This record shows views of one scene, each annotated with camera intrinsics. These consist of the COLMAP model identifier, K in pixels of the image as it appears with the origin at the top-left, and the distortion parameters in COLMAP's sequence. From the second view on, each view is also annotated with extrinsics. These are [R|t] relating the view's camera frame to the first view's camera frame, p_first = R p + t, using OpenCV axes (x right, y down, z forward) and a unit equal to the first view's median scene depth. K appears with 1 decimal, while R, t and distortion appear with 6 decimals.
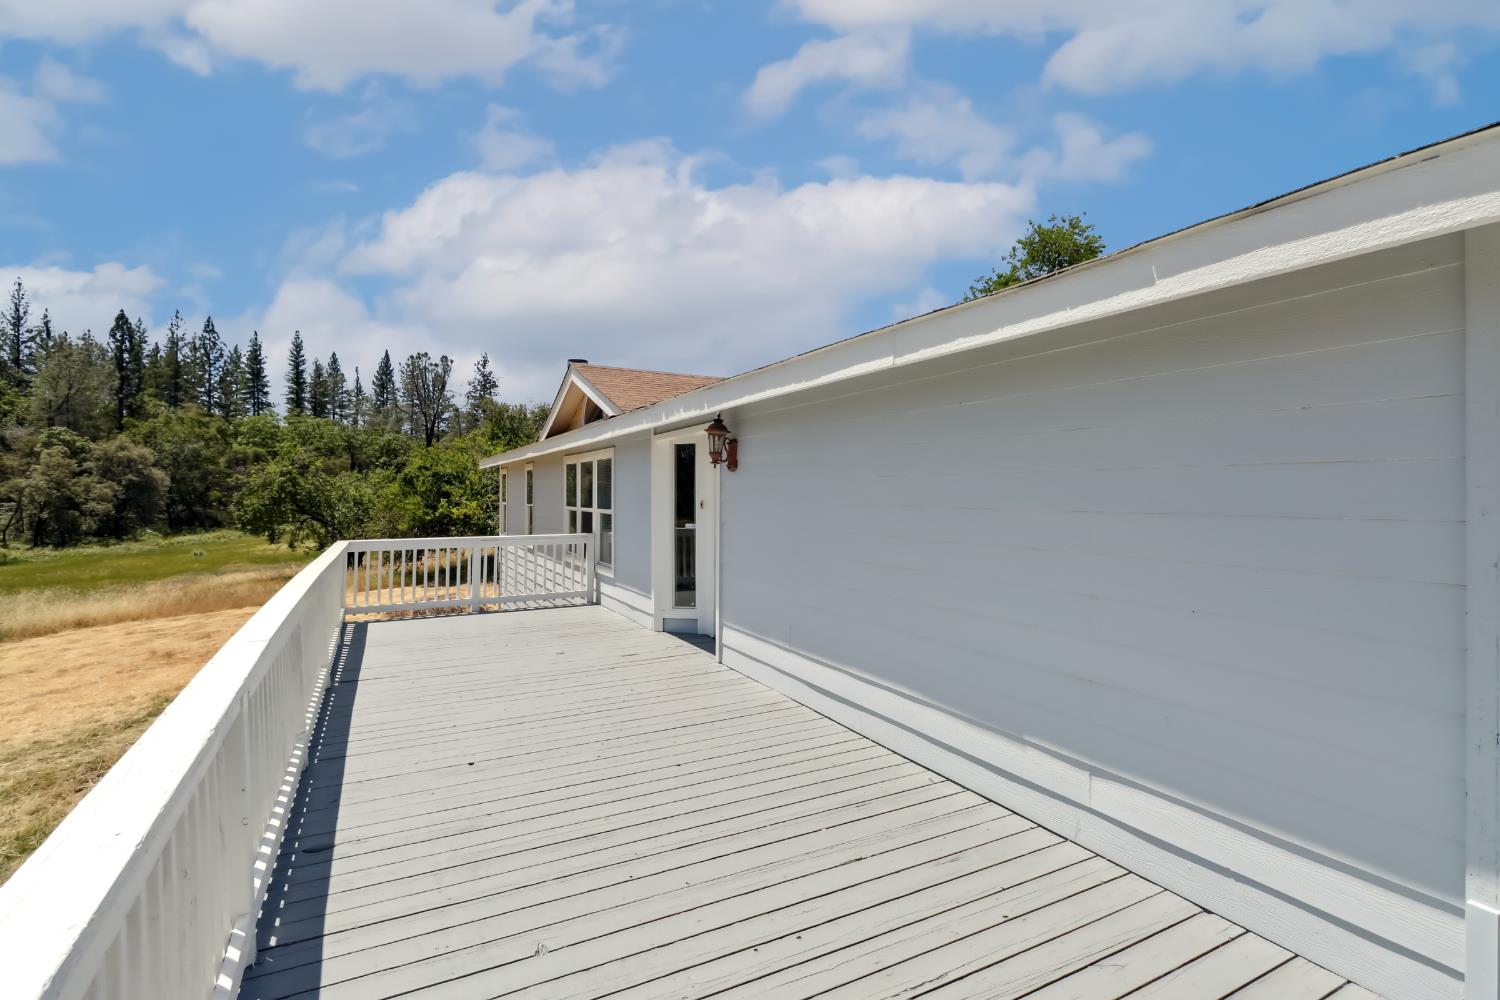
lens RADIAL K [[698.8, 0, 739.5], [0, 698.8, 496.5], [0, 0, 1]] dist [0.022921, -0.002804]
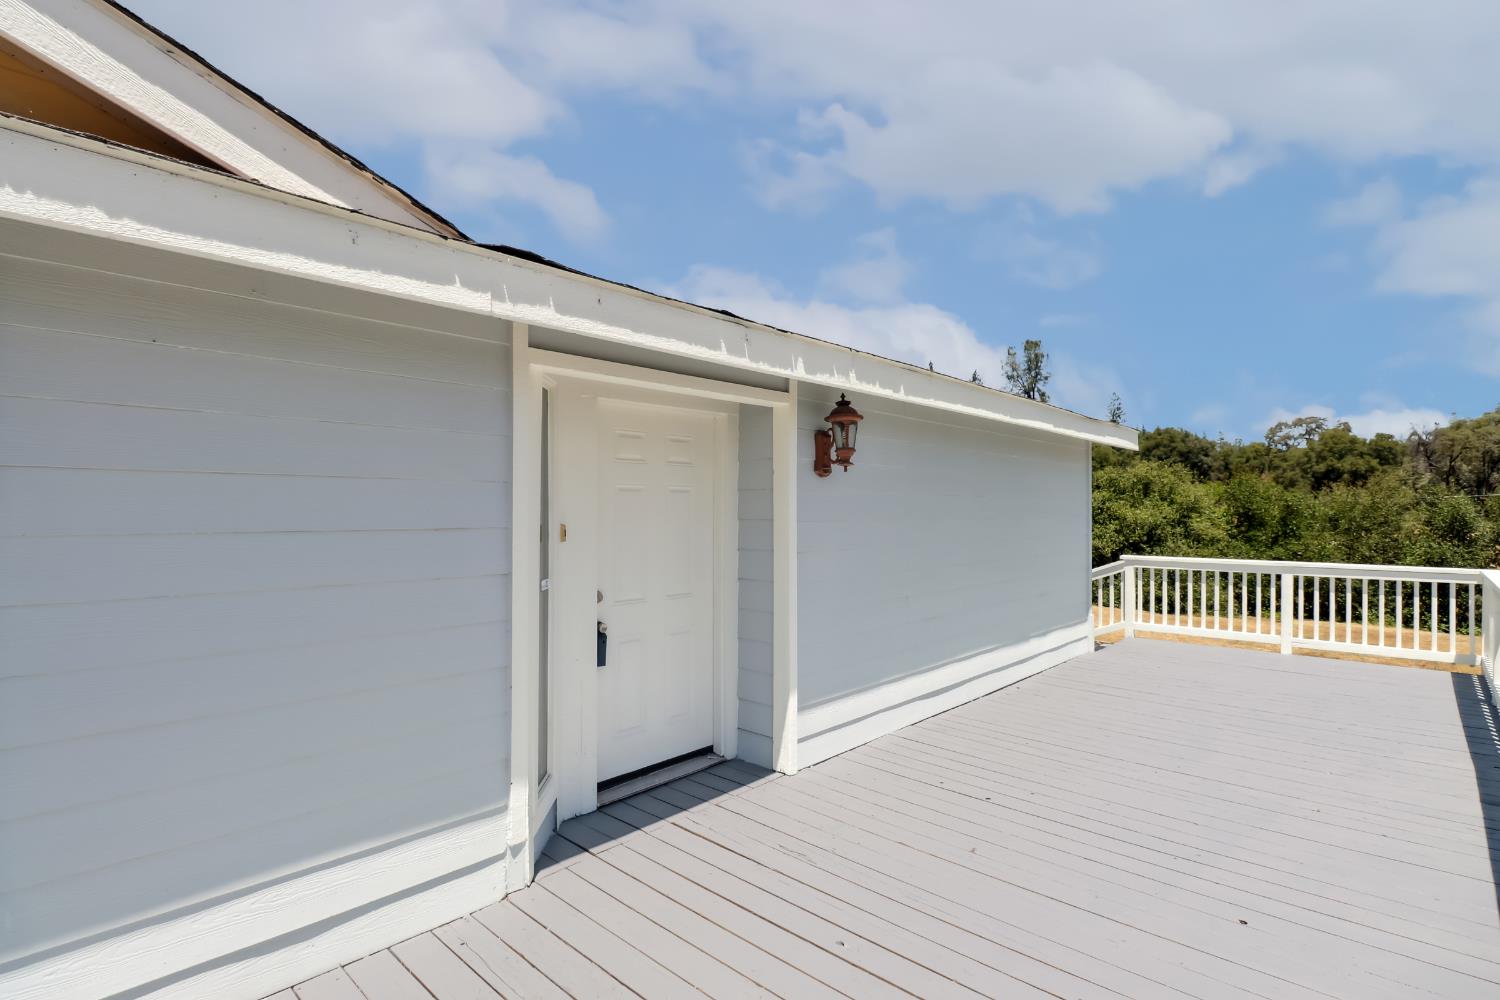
lens RADIAL K [[740.3, 0, 753.3], [0, 740.3, 503.7], [0, 0, 1]] dist [0.005878, -0.004882]
pose [[-0.345941, 0.009662, 0.938206, -0.727343], [0.001606, 0.999952, -0.009705, -0.000707], [-0.938255, -0.001850, -0.345940, 1.408560]]
